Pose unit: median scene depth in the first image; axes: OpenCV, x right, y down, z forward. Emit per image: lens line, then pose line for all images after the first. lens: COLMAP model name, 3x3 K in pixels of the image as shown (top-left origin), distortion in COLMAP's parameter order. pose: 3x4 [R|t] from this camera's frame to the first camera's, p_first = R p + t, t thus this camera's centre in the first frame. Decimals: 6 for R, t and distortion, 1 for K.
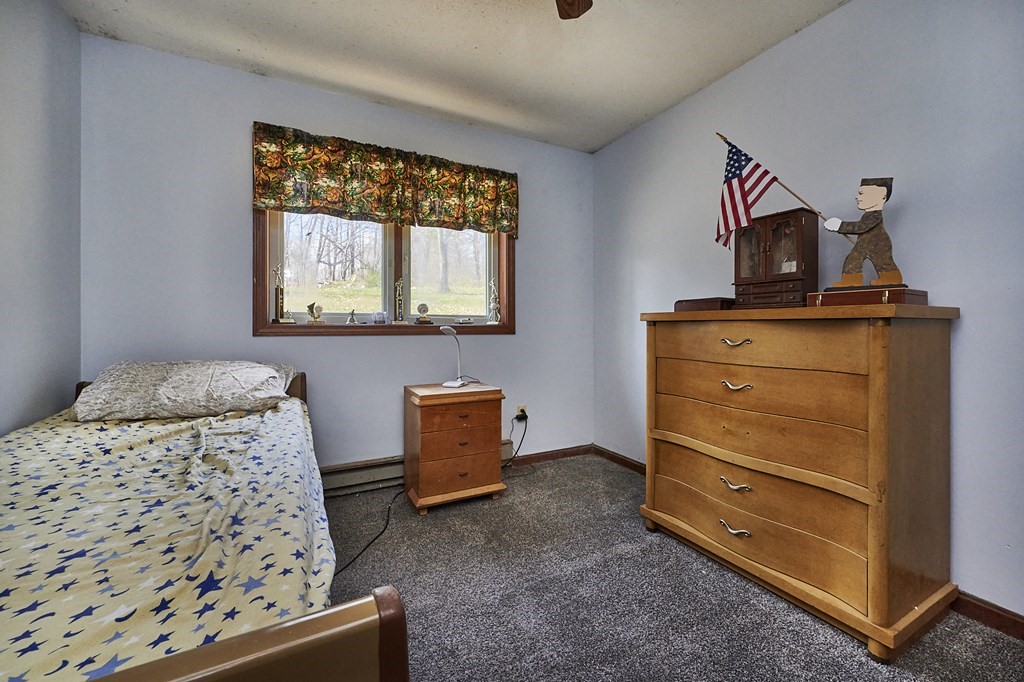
lens RADIAL K [[411.4, 0, 515.8], [0, 411.4, 326.5], [0, 0, 1]] dist [-0.000727, 0.000003]
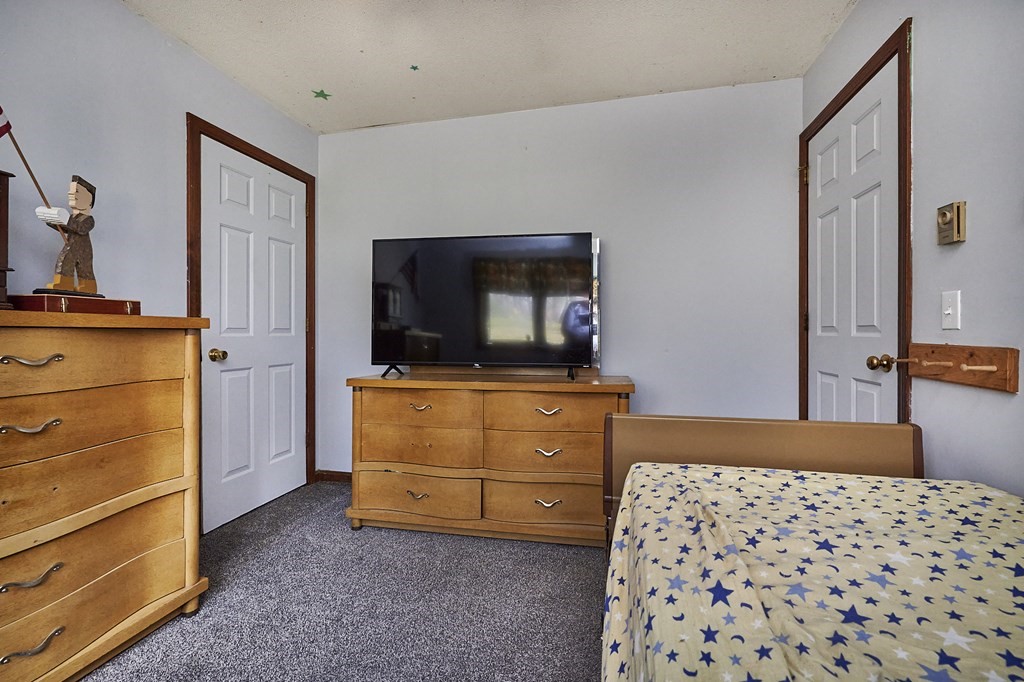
lens RADIAL K [[459.5, 0, 512.0], [0, 459.5, 341.0], [0, 0, 1]] dist [0.002881, 0.000523]
pose [[-0.753196, -0.010180, 0.657718, -0.587227], [0.000677, 0.999868, 0.016252, -0.005416], [-0.657796, 0.012686, -0.753089, 1.171874]]
